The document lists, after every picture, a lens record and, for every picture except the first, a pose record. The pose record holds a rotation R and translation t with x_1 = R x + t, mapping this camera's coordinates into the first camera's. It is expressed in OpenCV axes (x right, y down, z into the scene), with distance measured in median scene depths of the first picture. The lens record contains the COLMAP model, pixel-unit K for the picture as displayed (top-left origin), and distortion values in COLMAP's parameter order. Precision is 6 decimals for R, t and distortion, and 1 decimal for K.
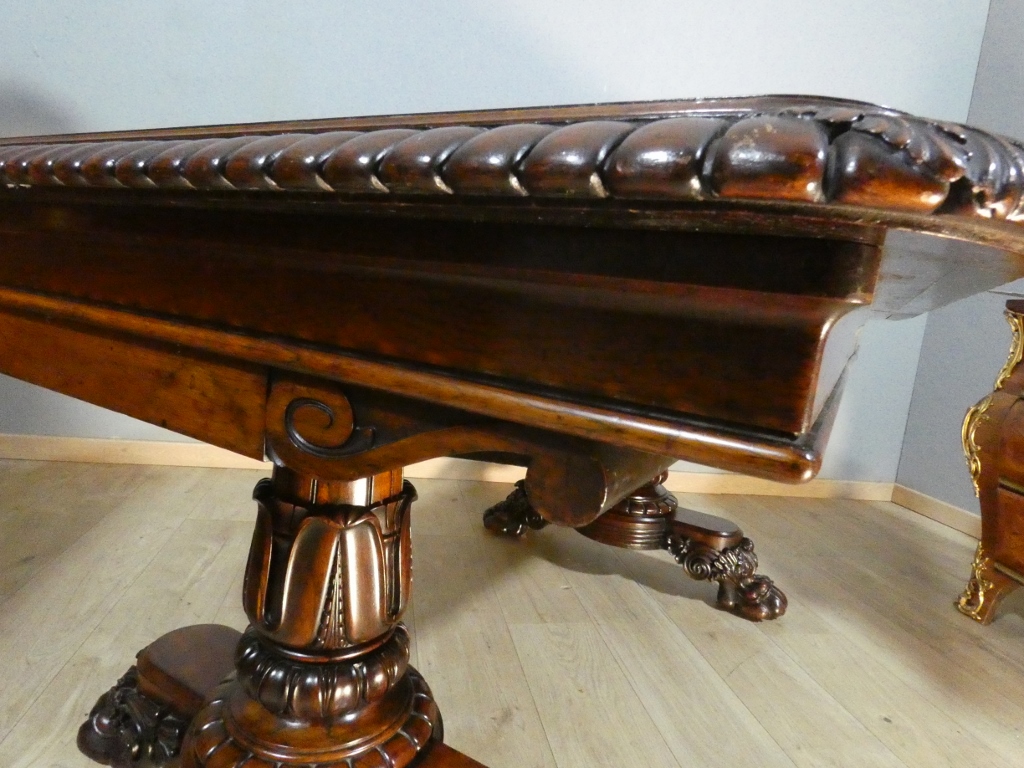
lens RADIAL K [[612.8, 0, 514.9], [0, 612.8, 383.1], [0, 0, 1]] dist [-0.007142, 0.003425]
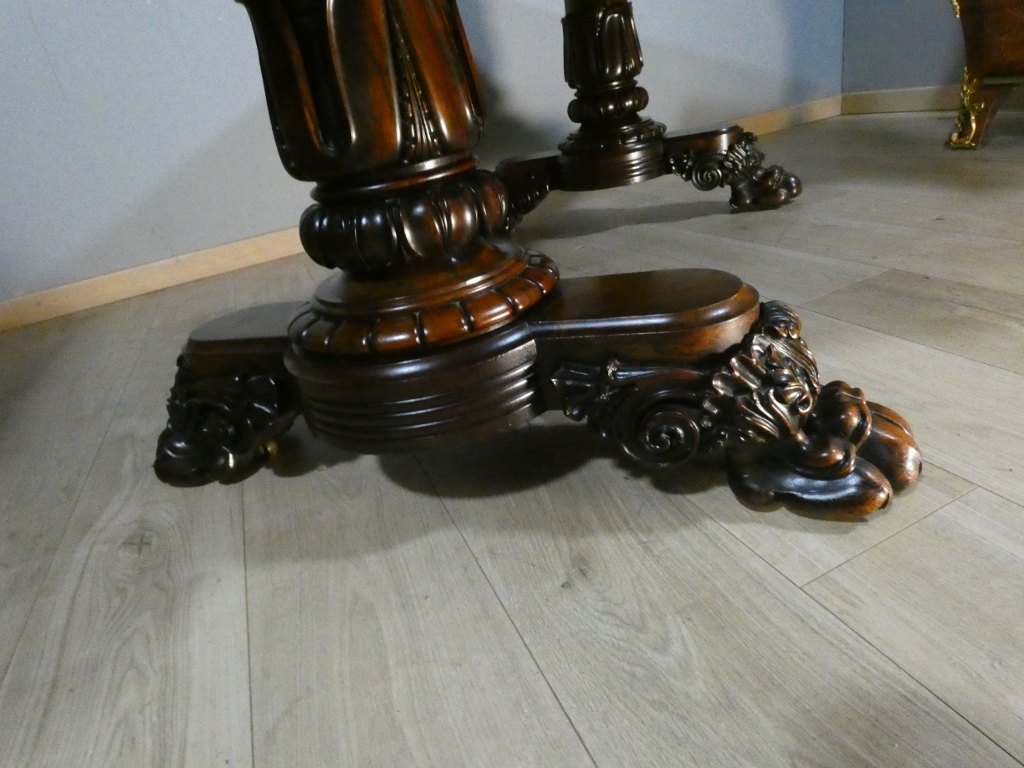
lens RADIAL K [[611.6, 0, 515.2], [0, 611.6, 381.0], [0, 0, 1]] dist [-0.001441, -0.003502]
pose [[0.936685, -0.344913, 0.060460, -0.154106], [0.311135, 0.898987, 0.308248, 0.221307], [-0.160671, -0.269921, 0.949383, 0.081497]]
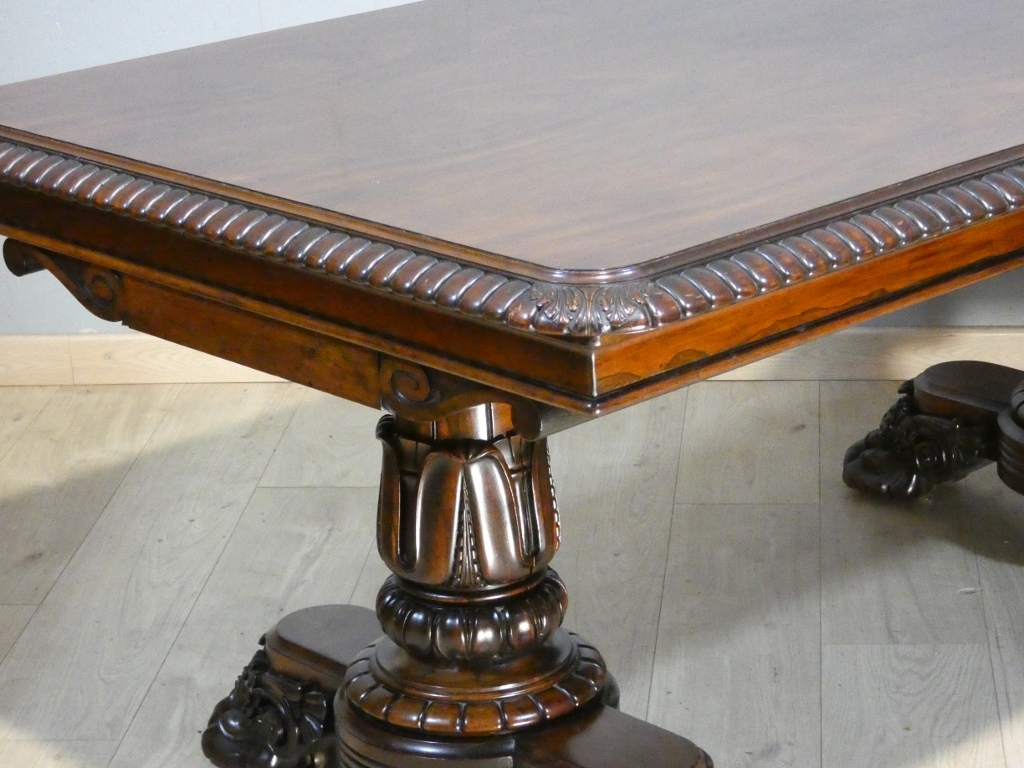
lens RADIAL K [[2754.2, 0, 512.0], [0, 2754.2, 384.0], [0, 0, 1]] dist [0.547441, -5.755122]
pose [[0.940414, -0.048603, -0.336539, 0.563954], [0.104980, 0.982881, 0.151407, -0.240723], [0.323419, -0.177715, 0.929418, -1.343630]]
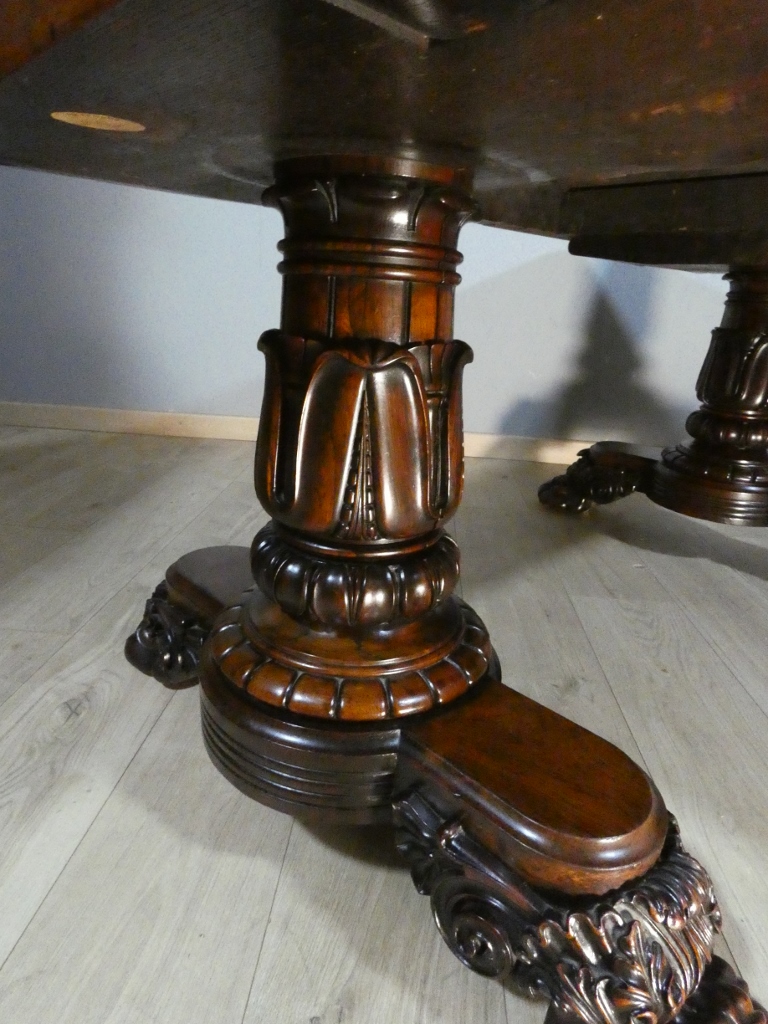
lens RADIAL K [[612.8, 0, 385.6], [0, 612.8, 516.3], [0, 0, 1]] dist [-0.007142, 0.003425]
pose [[0.961383, 0.036395, -0.272795, -0.028288], [0.013833, 0.983574, 0.179974, 0.123092], [0.274865, -0.176797, 0.945088, 0.134953]]
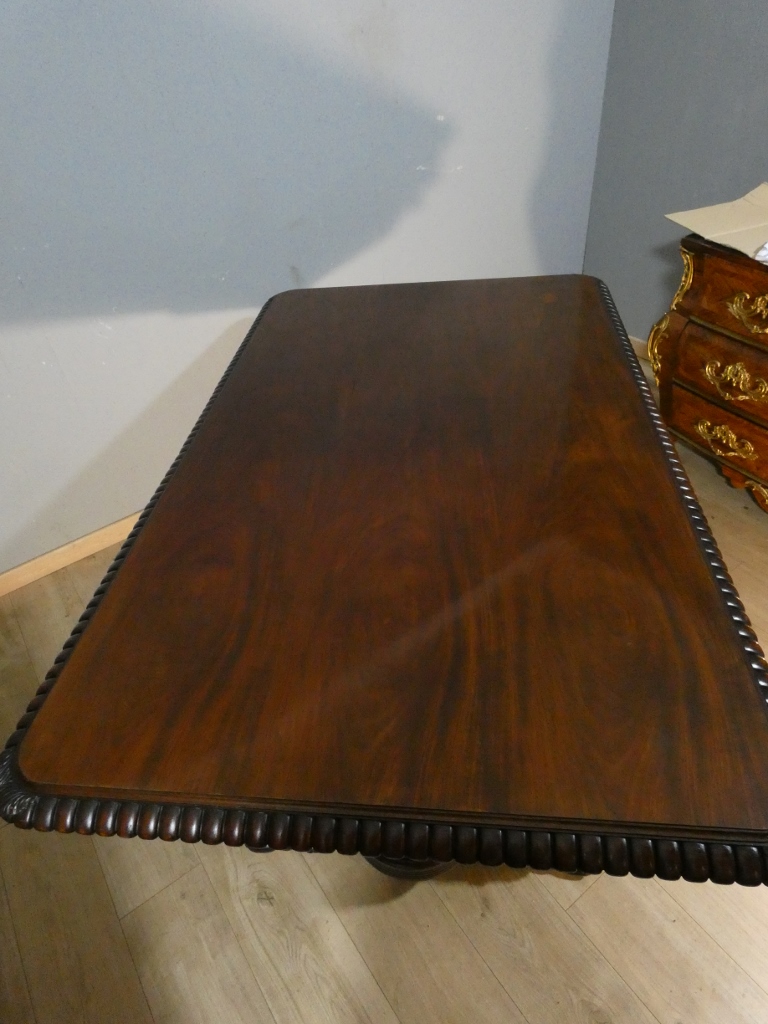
lens RADIAL K [[611.6, 0, 380.9], [0, 611.6, 518.0], [0, 0, 1]] dist [-0.001441, -0.003502]
pose [[0.895904, -0.408218, 0.175257, -0.201923], [0.243292, 0.780930, 0.575289, -0.621710], [-0.371706, -0.472765, 0.798954, -0.021157]]
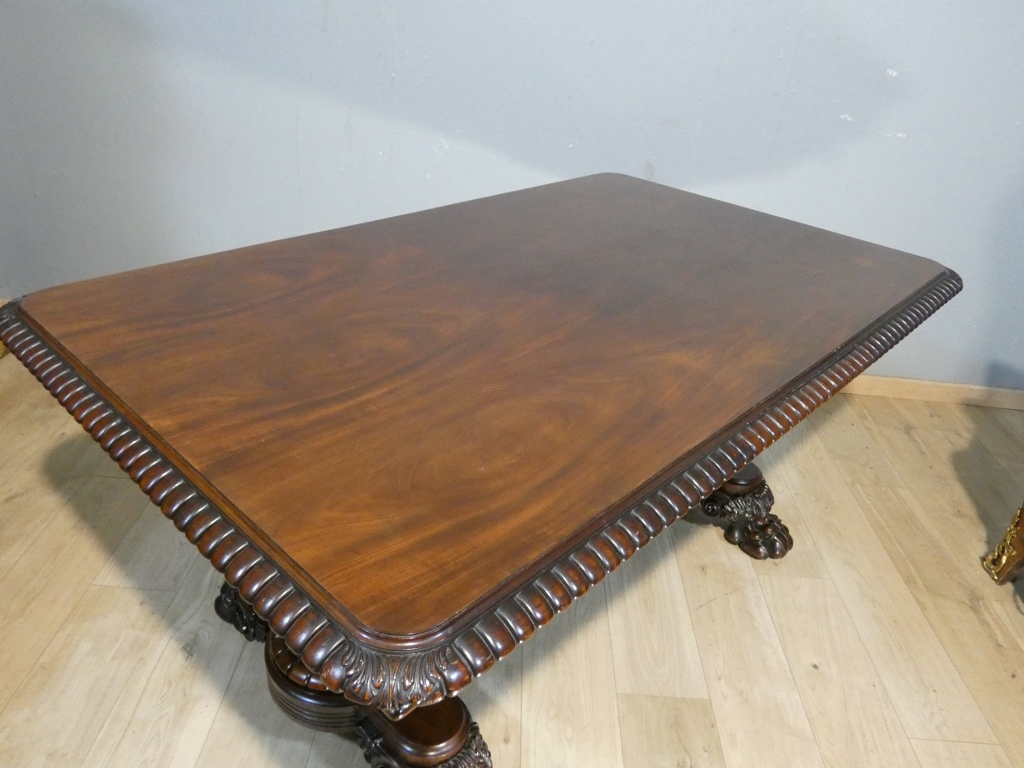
lens RADIAL K [[743.9, 0, 516.9], [0, 743.9, 384.4], [0, 0, 1]] dist [-0.009673, -0.006808]
pose [[0.973618, 0.084898, -0.211804, 0.247282], [-0.007376, 0.939433, 0.342653, -0.384878], [0.228066, -0.332051, 0.915275, -0.235400]]
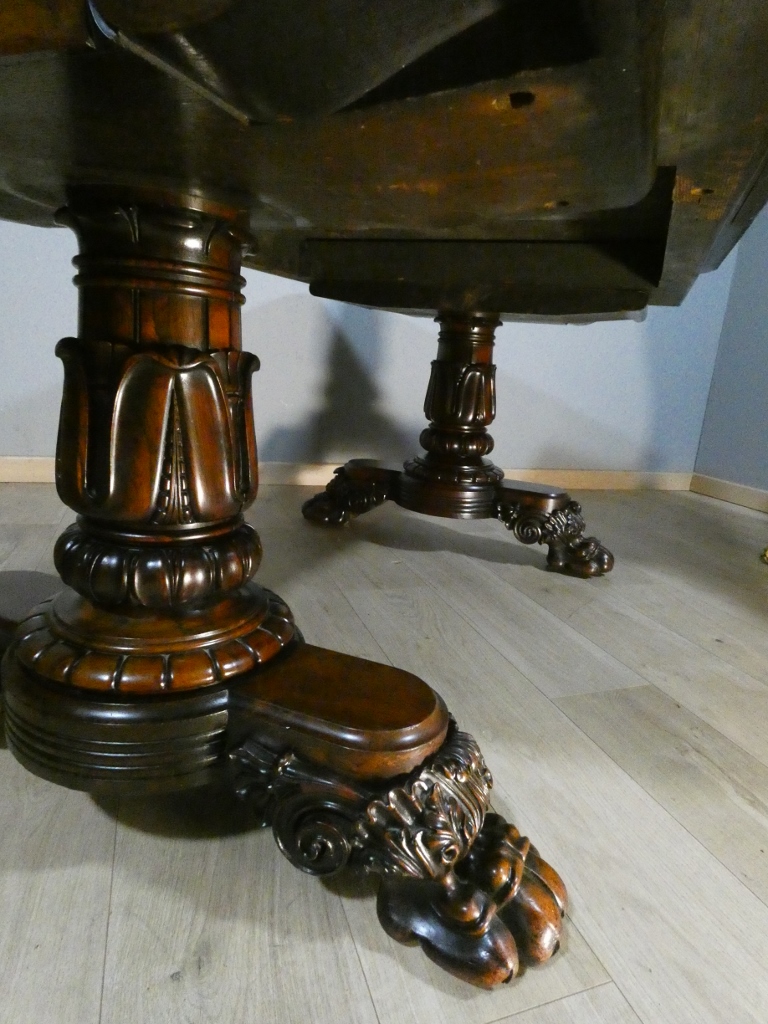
lens RADIAL K [[613.8, 0, 384.1], [0, 613.8, 515.5], [0, 0, 1]] dist [-0.003602, -0.000514]
pose [[0.991147, -0.061515, 0.117660, -0.051739], [0.046117, 0.990522, 0.129380, 0.149202], [-0.124504, -0.122808, 0.984590, 0.059871]]
